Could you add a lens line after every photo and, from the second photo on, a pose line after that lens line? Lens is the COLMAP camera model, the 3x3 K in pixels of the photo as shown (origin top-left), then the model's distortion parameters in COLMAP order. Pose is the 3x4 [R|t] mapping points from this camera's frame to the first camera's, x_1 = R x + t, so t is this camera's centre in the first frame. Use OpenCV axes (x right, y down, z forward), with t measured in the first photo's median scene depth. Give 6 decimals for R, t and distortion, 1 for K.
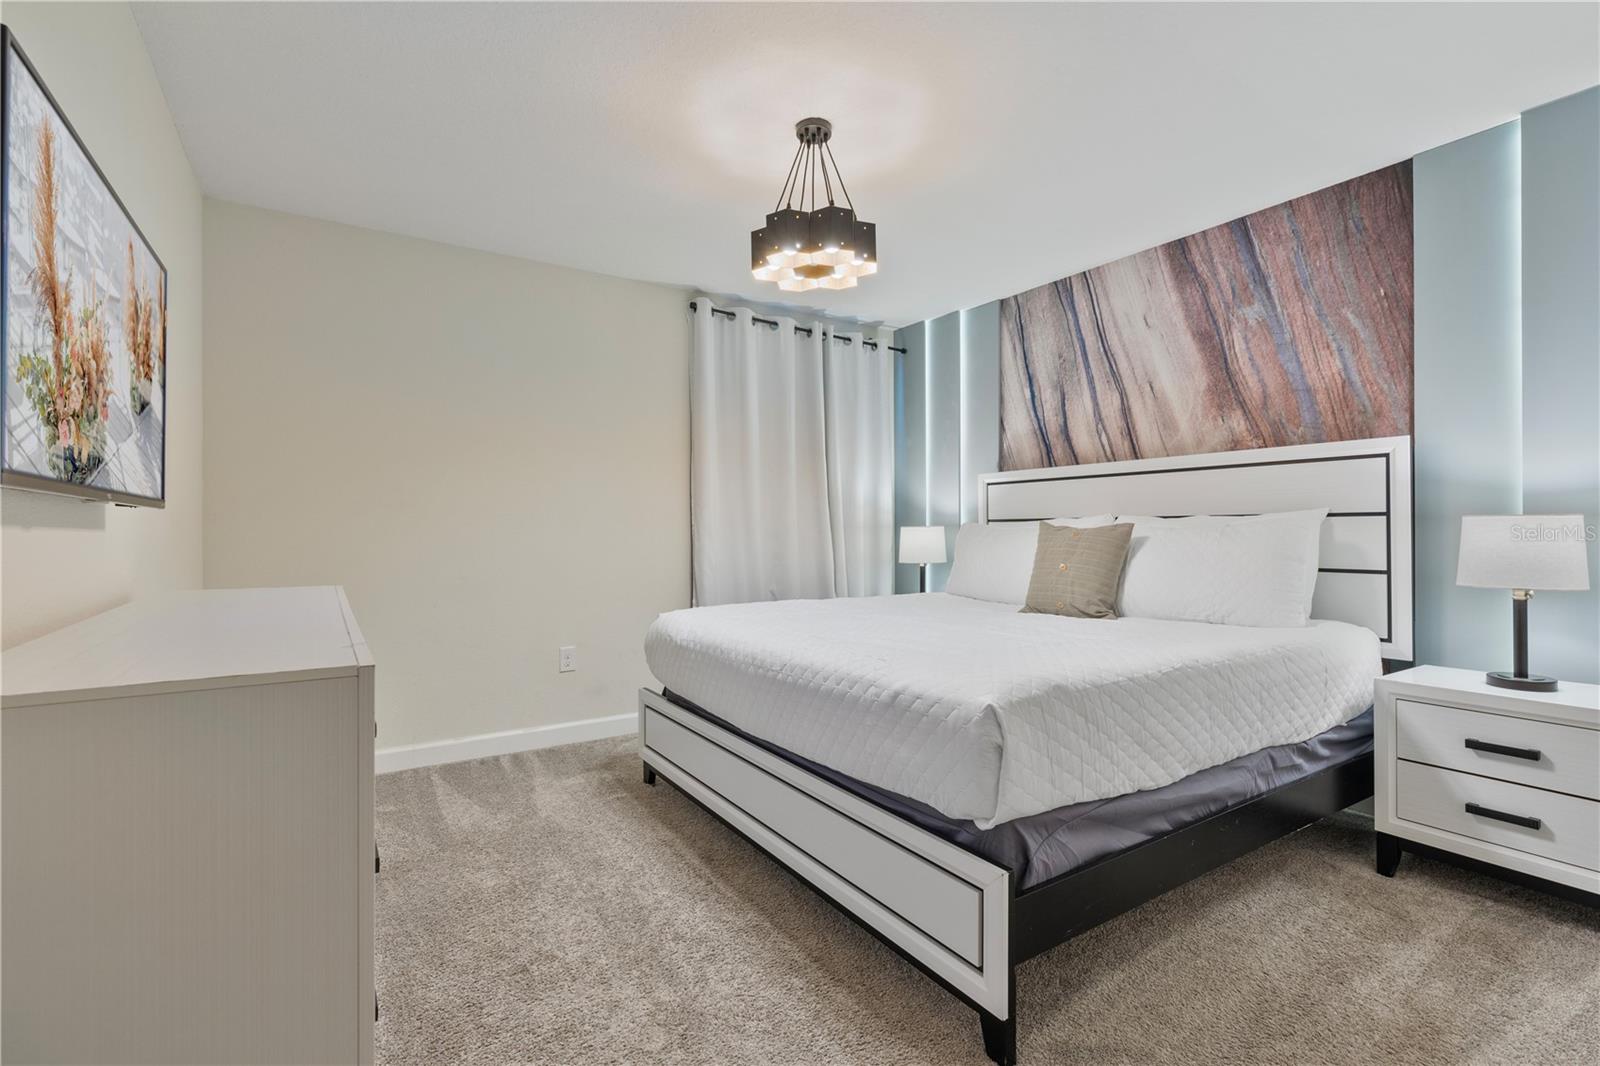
lens RADIAL K [[730.1, 0, 790.2], [0, 730.1, 555.1], [0, 0, 1]] dist [-0.013704, 0.005960]
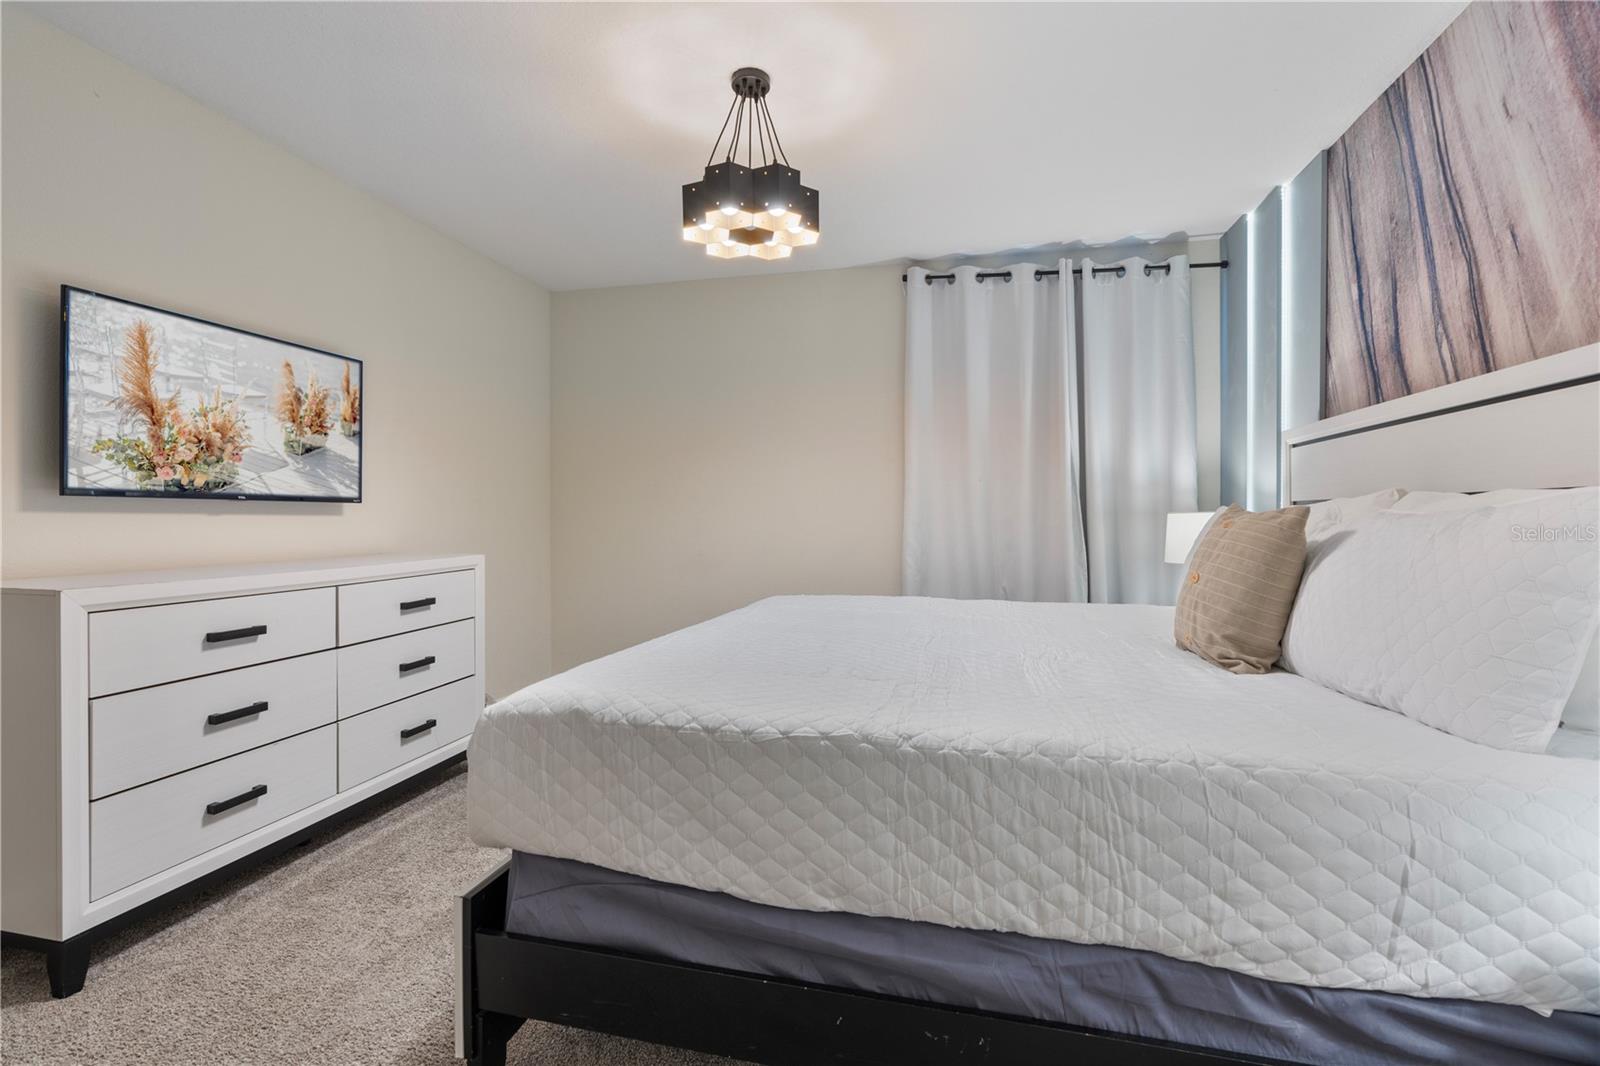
lens RADIAL K [[730.1, 0, 788.6], [0, 730.1, 535.6], [0, 0, 1]] dist [-0.013704, 0.005960]
pose [[0.673272, 0.019283, -0.739144, 0.504384], [-0.023524, 0.999712, 0.004654, -0.012710], [0.739021, 0.014254, 0.673532, 0.276756]]
